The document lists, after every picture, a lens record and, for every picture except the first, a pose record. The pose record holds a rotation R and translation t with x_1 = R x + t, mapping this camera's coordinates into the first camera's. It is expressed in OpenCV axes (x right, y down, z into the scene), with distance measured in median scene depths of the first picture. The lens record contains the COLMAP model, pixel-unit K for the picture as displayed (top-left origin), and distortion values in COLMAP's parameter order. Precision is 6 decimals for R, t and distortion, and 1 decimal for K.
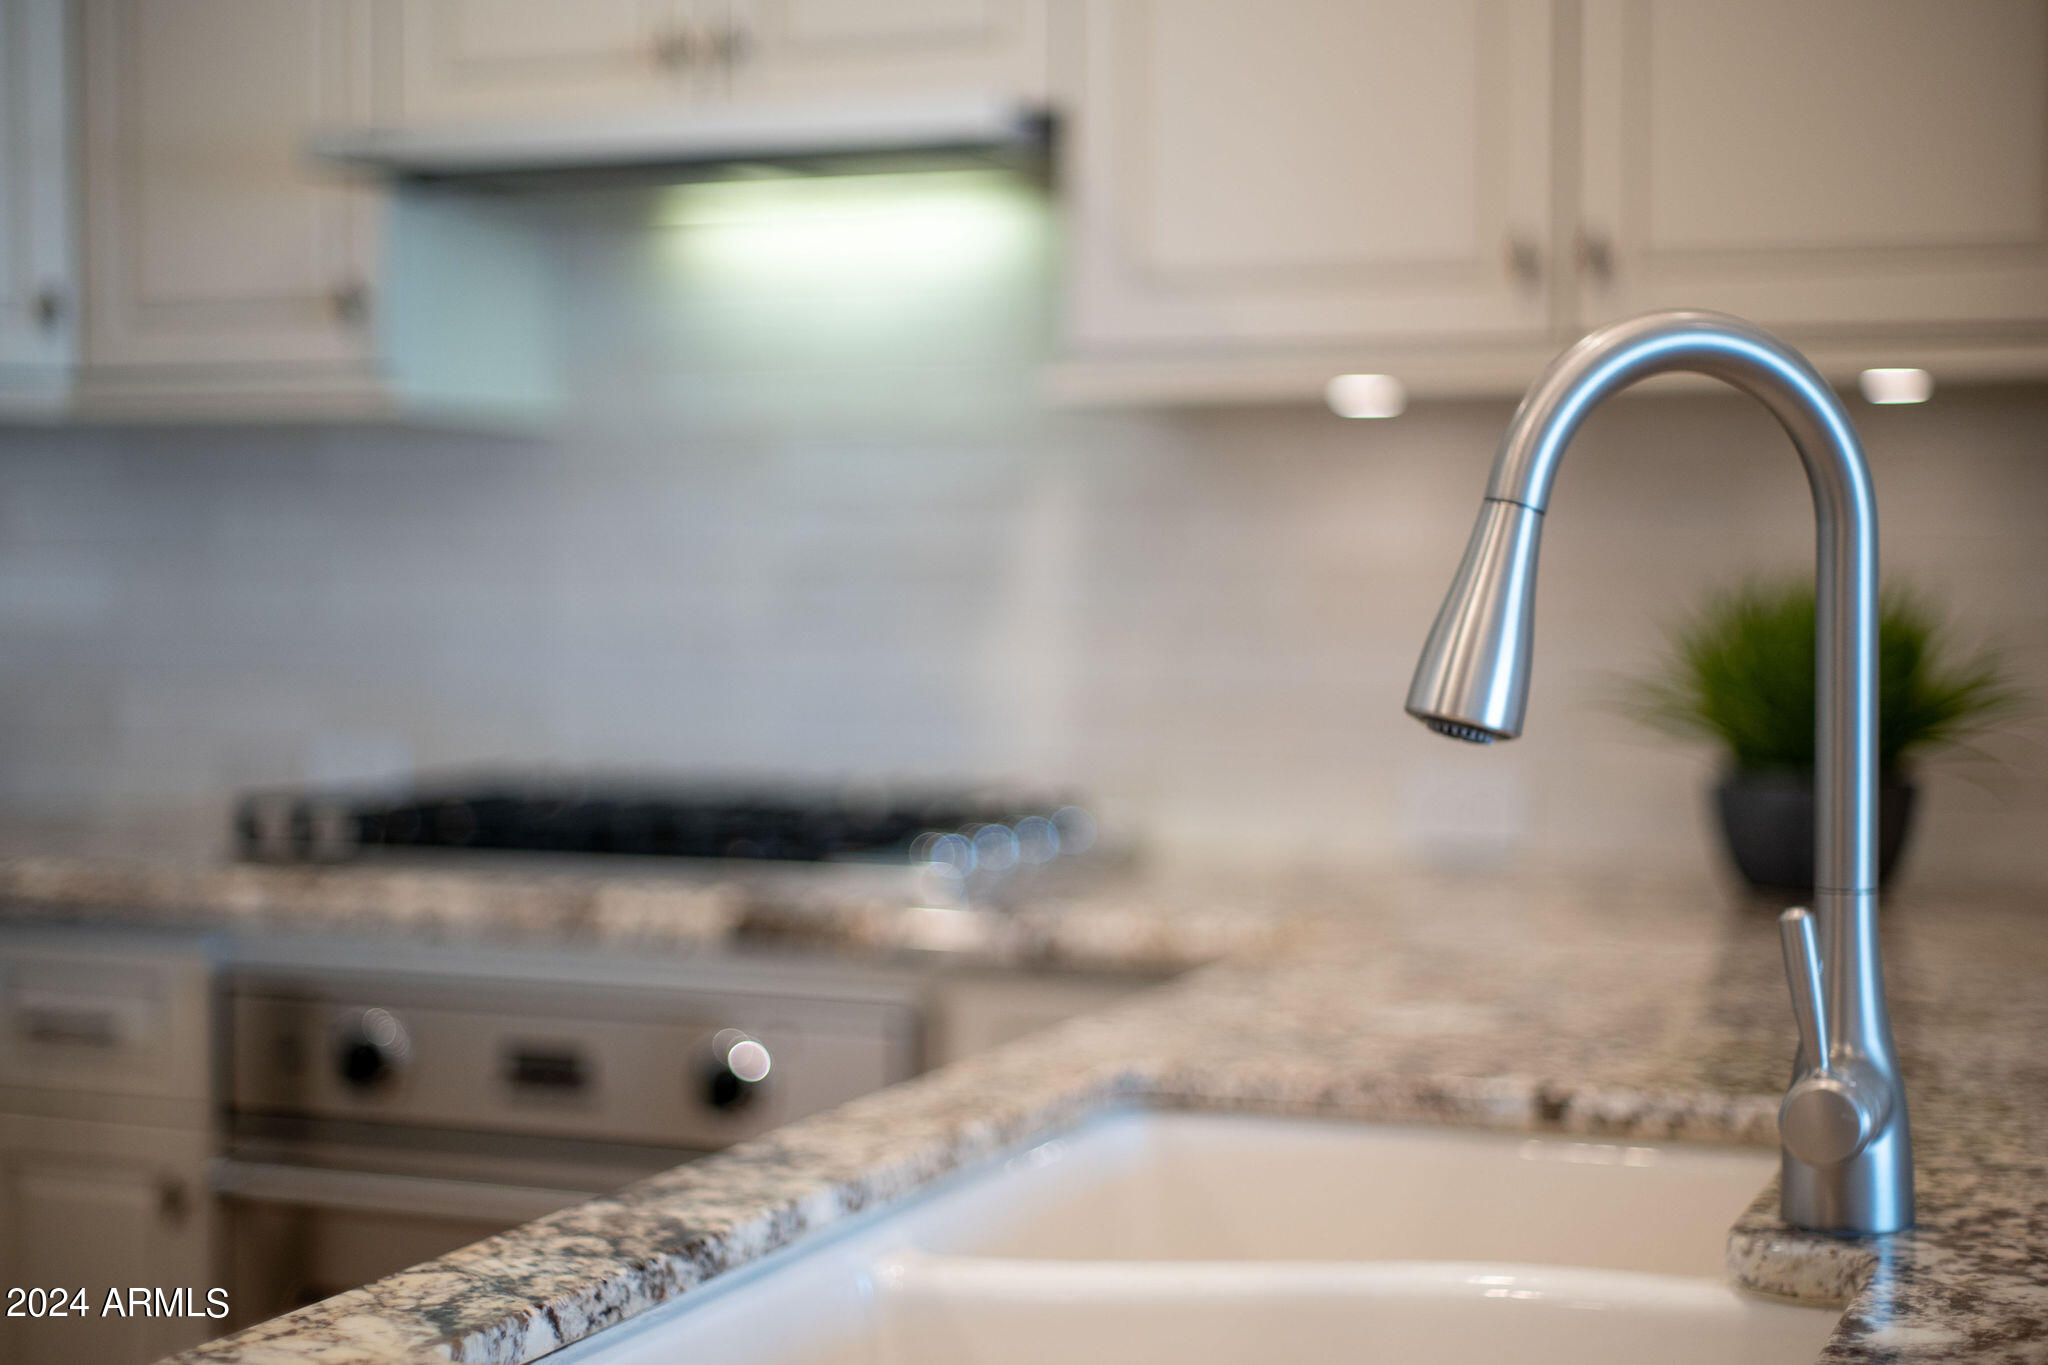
lens RADIAL K [[2964.5, 0, 1041.0], [0, 2964.5, 693.9], [0, 0, 1]] dist [0.033263, 0.000000]
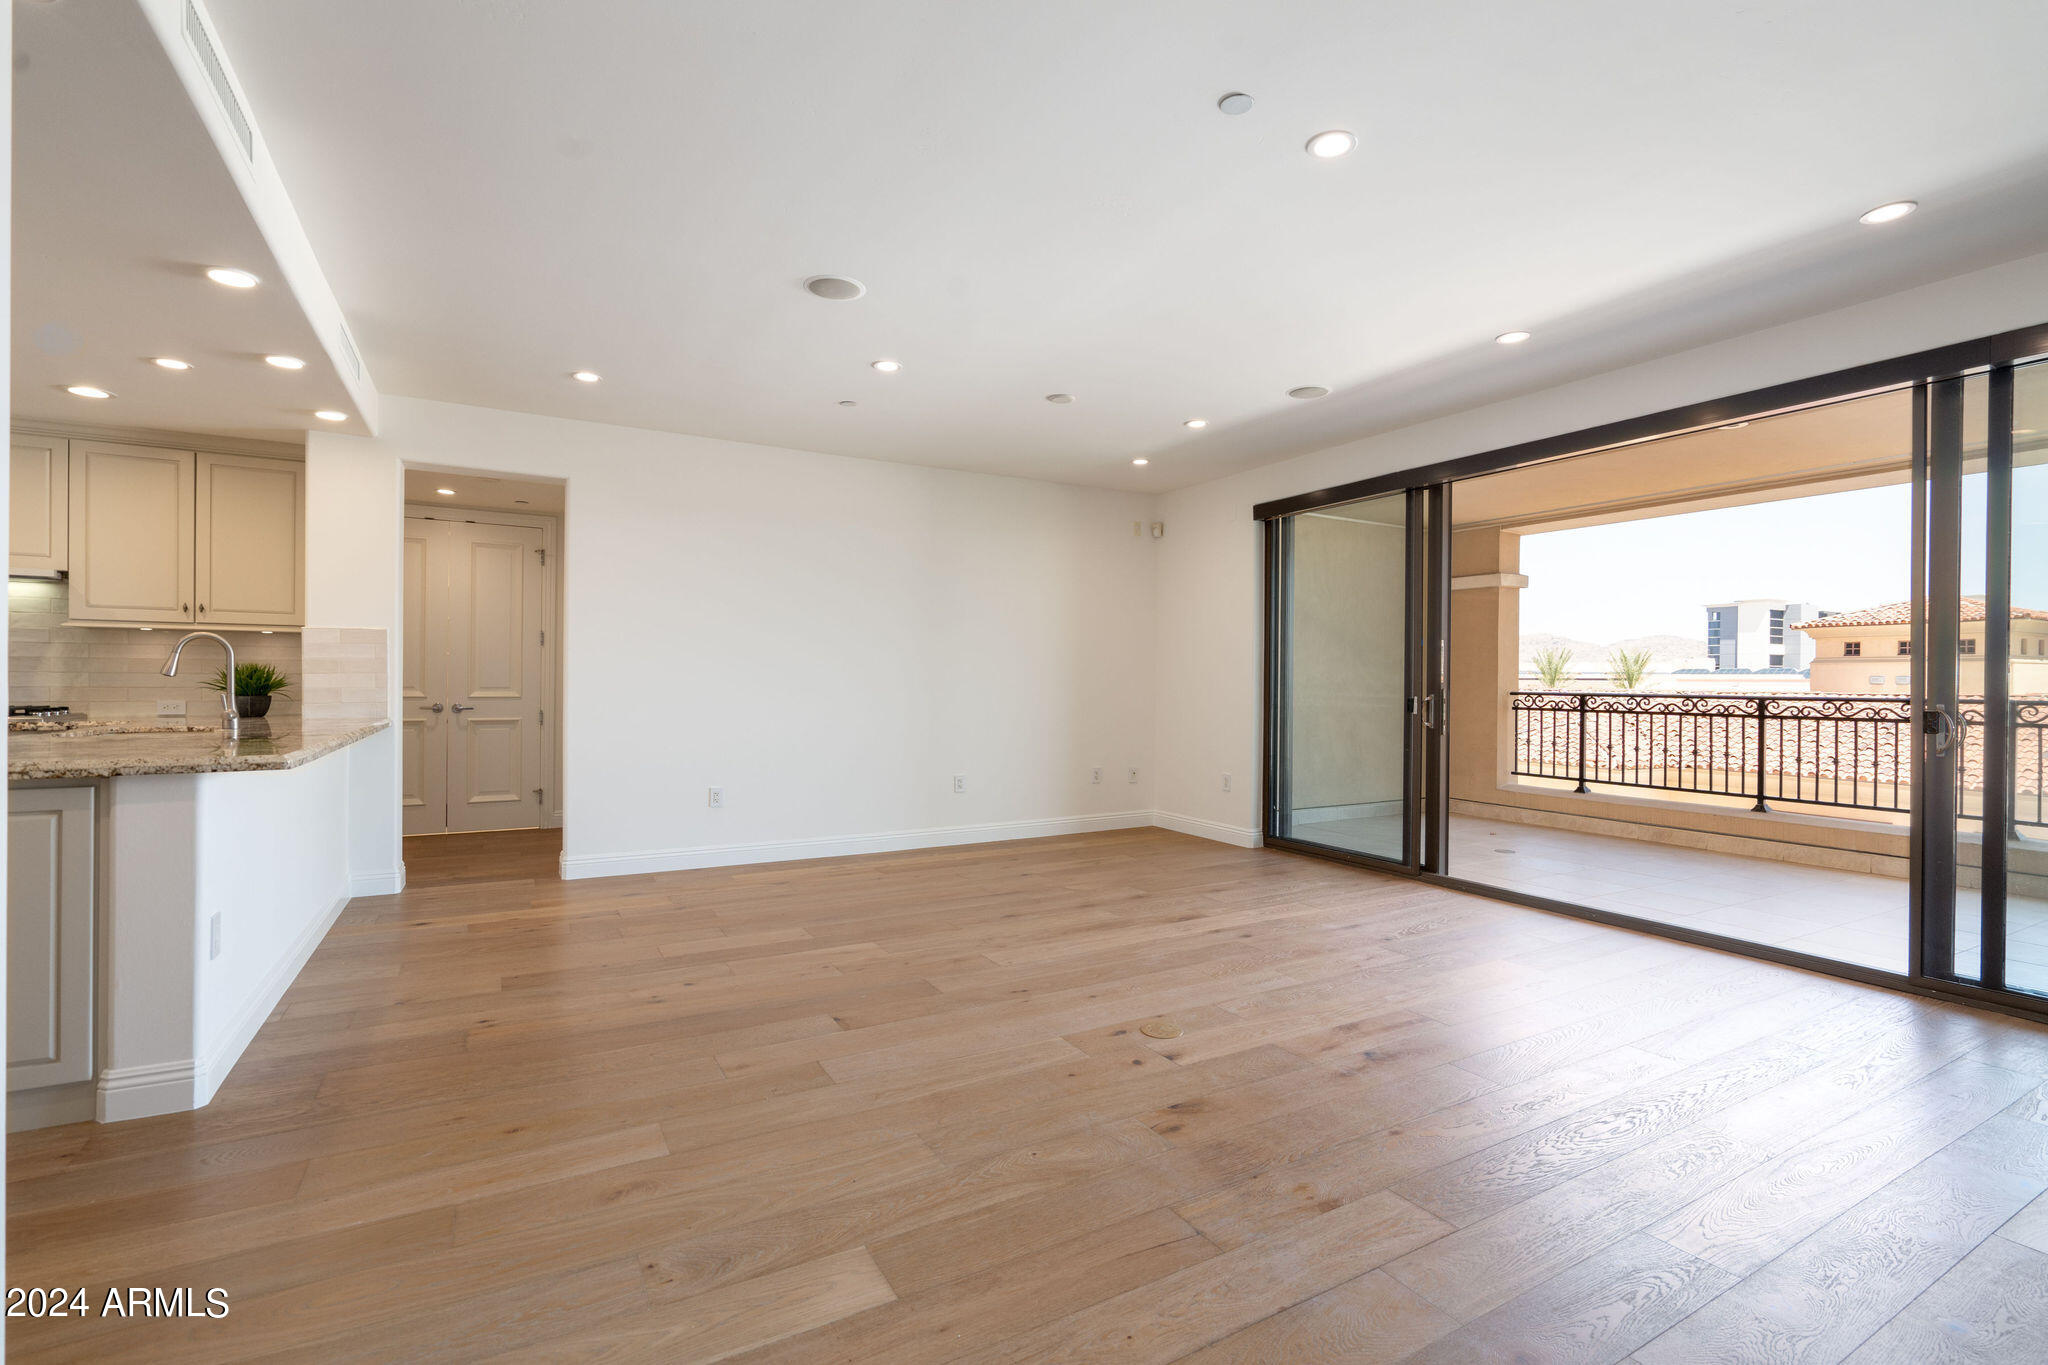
lens RADIAL K [[935.9, 0, 1021.8], [0, 935.9, 680.5], [0, 0, 1]] dist [-0.005959, 0.003613]
pose [[0.632406, 0.009701, 0.774576, -0.192859], [0.021025, 0.999338, -0.029682, 0.074119], [-0.774352, 0.035057, 0.631784, -1.251896]]
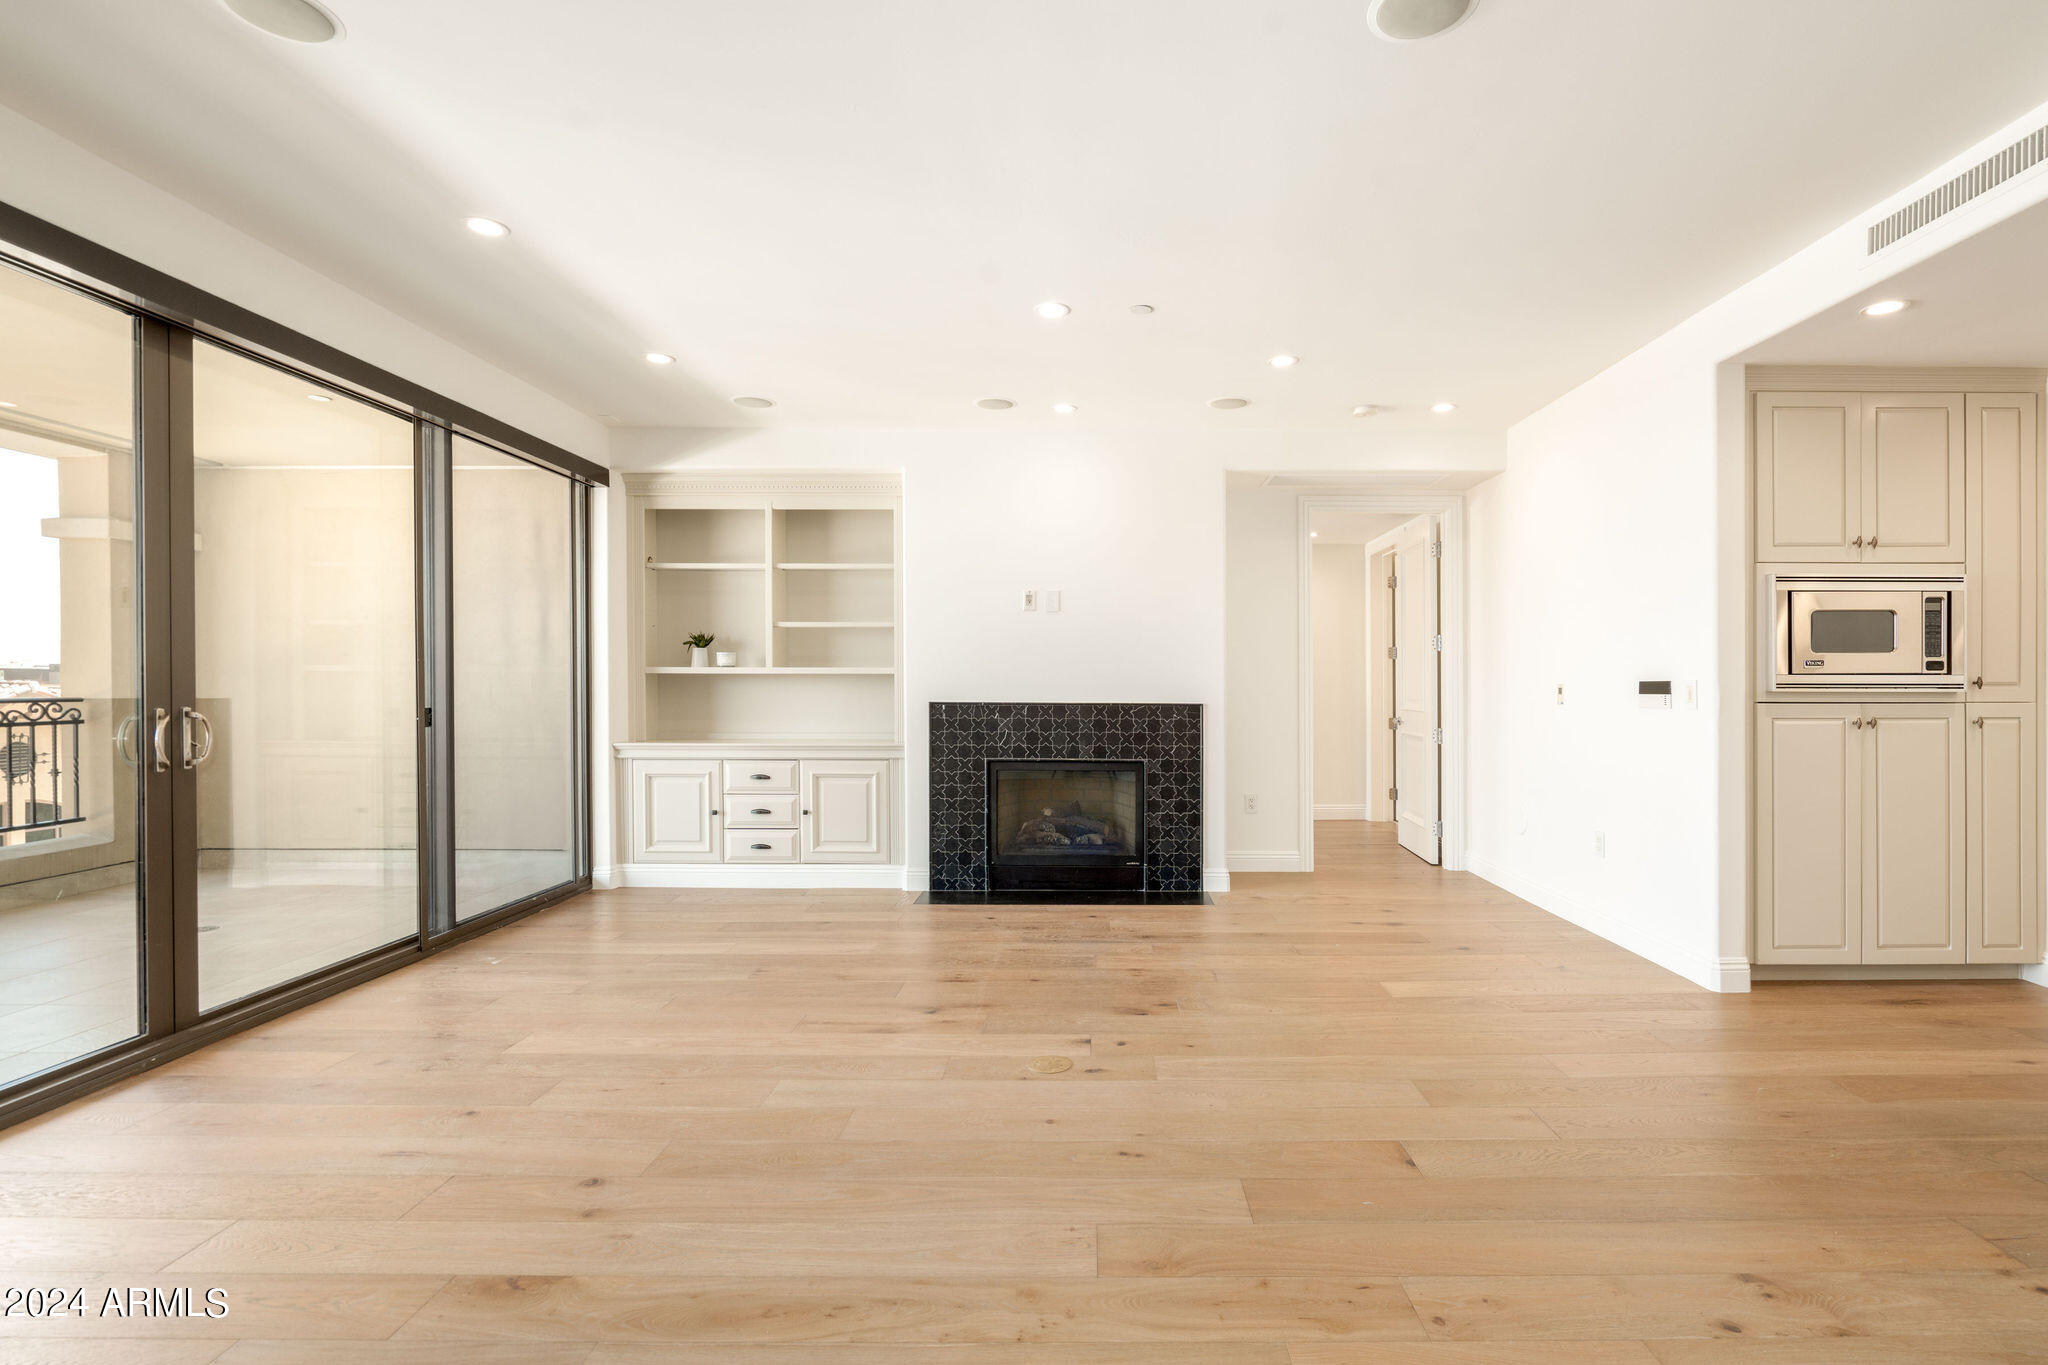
lens RADIAL K [[935.9, 0, 1110.1], [0, 935.9, 706.2], [0, 0, 1]] dist [-0.005959, 0.003613]
pose [[-0.925161, 0.008311, -0.379484, 1.041867], [-0.015620, 0.998080, 0.059938, 0.006495], [0.379253, 0.061379, -0.923255, 0.216124]]
